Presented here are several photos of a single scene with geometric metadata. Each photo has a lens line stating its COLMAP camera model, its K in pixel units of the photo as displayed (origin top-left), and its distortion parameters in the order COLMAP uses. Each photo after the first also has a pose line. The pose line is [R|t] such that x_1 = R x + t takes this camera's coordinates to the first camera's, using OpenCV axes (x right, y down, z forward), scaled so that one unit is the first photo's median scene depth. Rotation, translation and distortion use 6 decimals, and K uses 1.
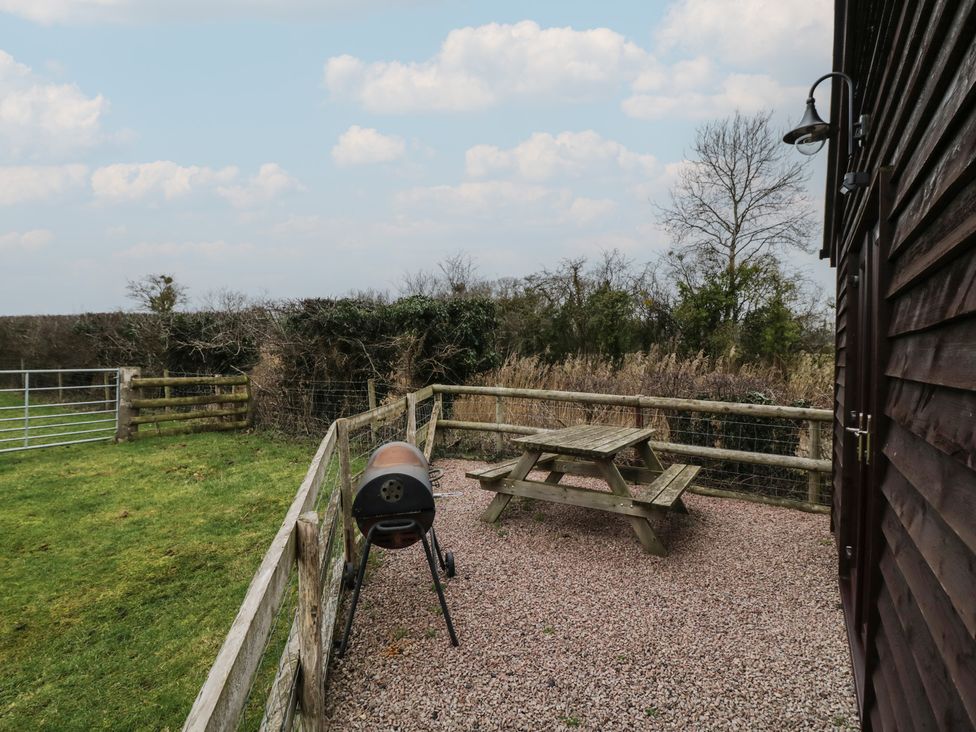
lens RADIAL K [[509.5, 0, 488.9], [0, 509.5, 363.3], [0, 0, 1]] dist [-0.006154, -0.008807]
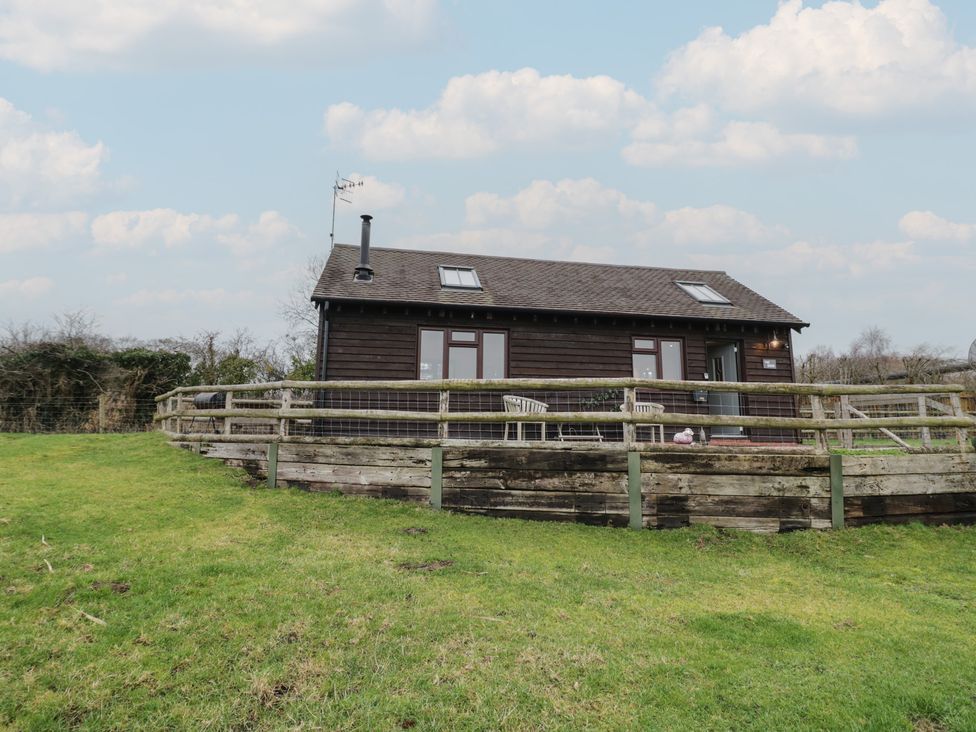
lens RADIAL K [[509.5, 0, 485.8], [0, 509.5, 359.6], [0, 0, 1]] dist [-0.006154, -0.008807]
pose [[0.748259, 0.091219, 0.657106, -0.149092], [0.011955, 0.988487, -0.150834, 0.067977], [-0.663299, 0.120719, 0.738553, -0.392275]]
